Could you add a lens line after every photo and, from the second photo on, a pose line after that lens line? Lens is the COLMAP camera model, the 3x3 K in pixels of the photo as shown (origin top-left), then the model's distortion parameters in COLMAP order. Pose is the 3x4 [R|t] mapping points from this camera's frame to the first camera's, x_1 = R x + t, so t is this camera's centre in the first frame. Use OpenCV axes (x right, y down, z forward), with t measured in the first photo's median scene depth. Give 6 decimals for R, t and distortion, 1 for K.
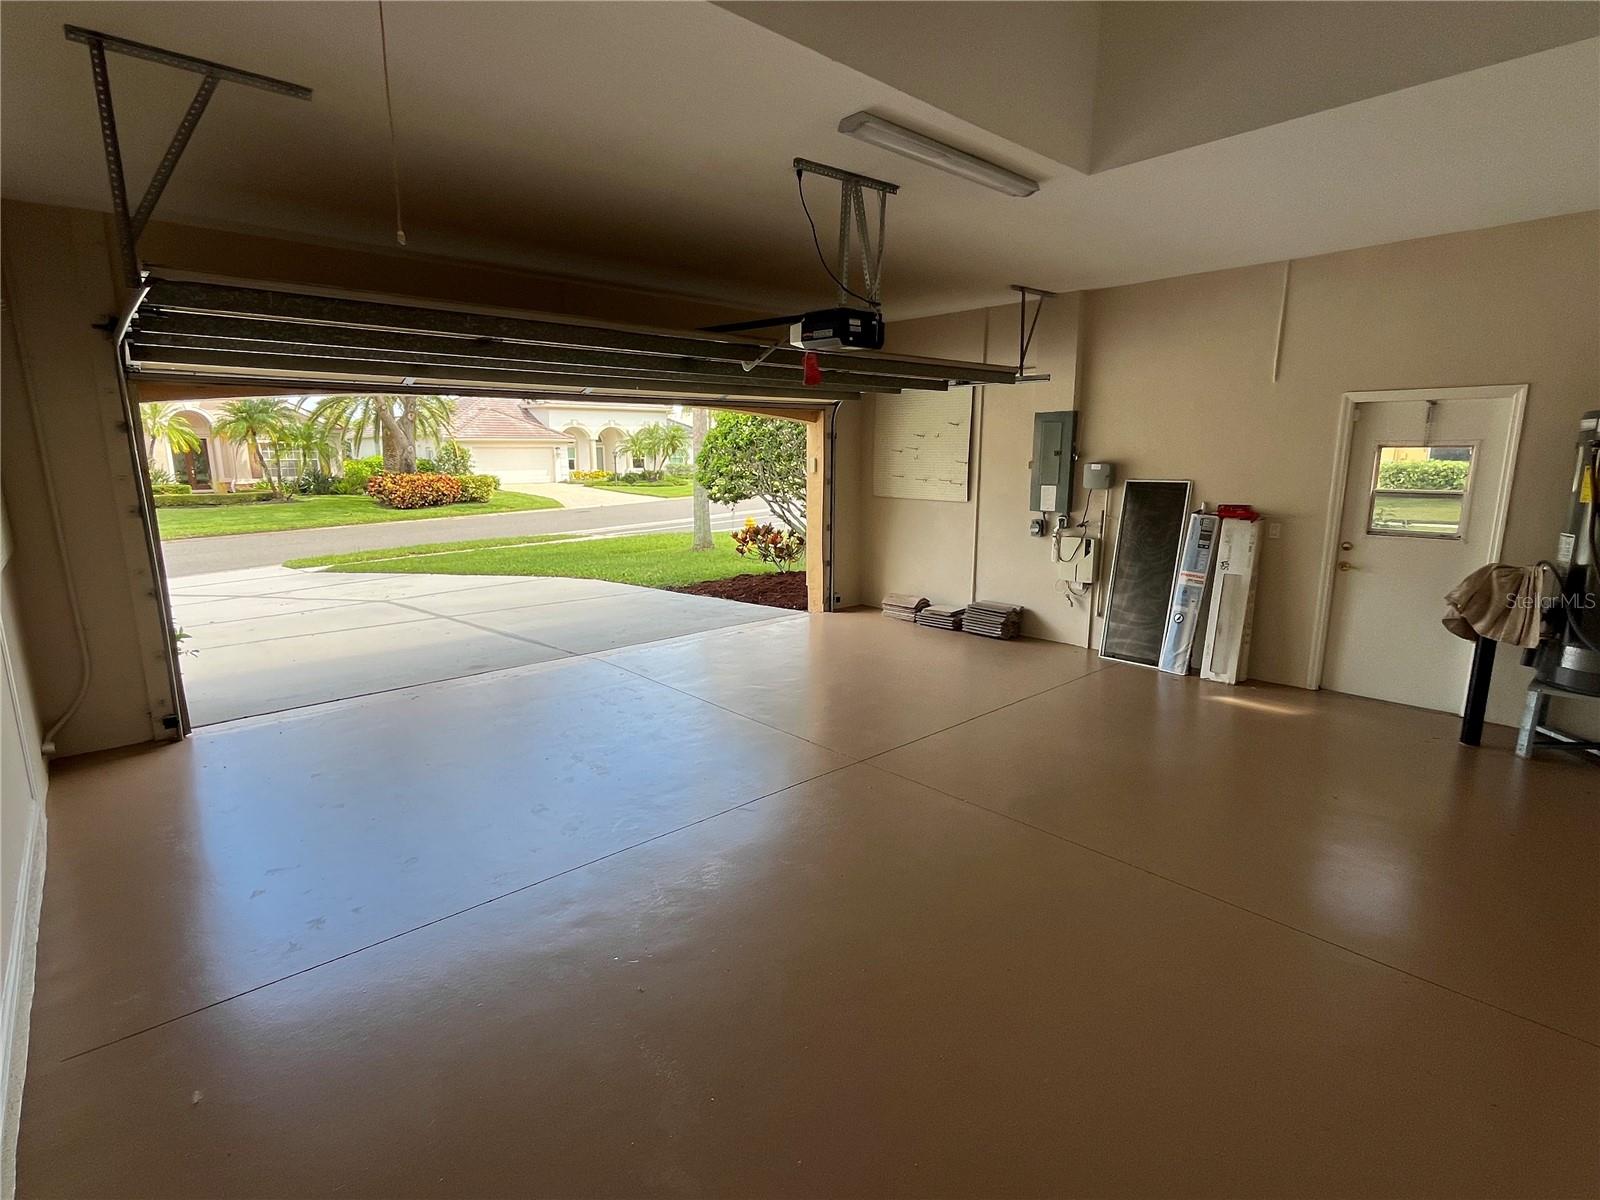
lens RADIAL K [[772.7, 0, 799.2], [0, 772.7, 599.1], [0, 0, 1]] dist [0.001538, 0.001022]
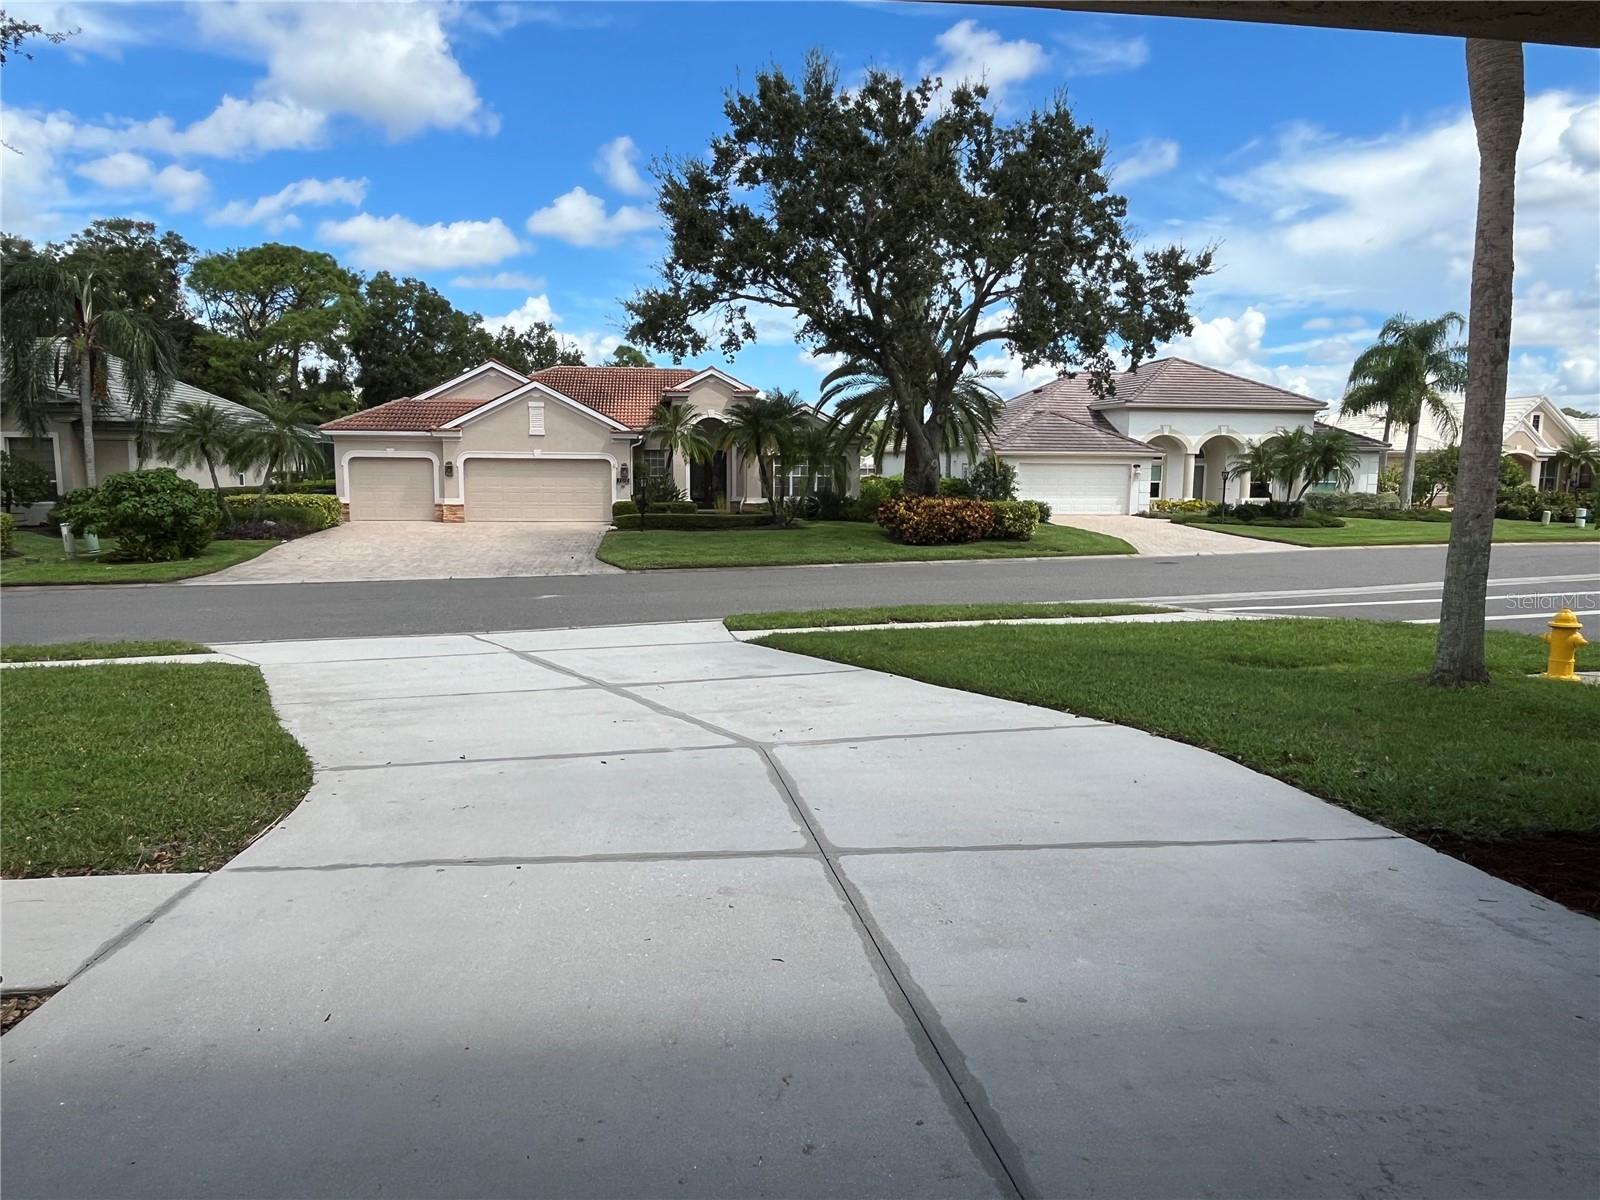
lens RADIAL K [[991.6, 0, 797.9], [0, 991.6, 600.4], [0, 0, 1]] dist [0.005703, 0.000533]
pose [[0.812908, 0.085266, -0.576116, -0.041841], [-0.121198, 0.992335, -0.024146, -0.019902], [0.569642, 0.089453, 0.817011, 0.125602]]
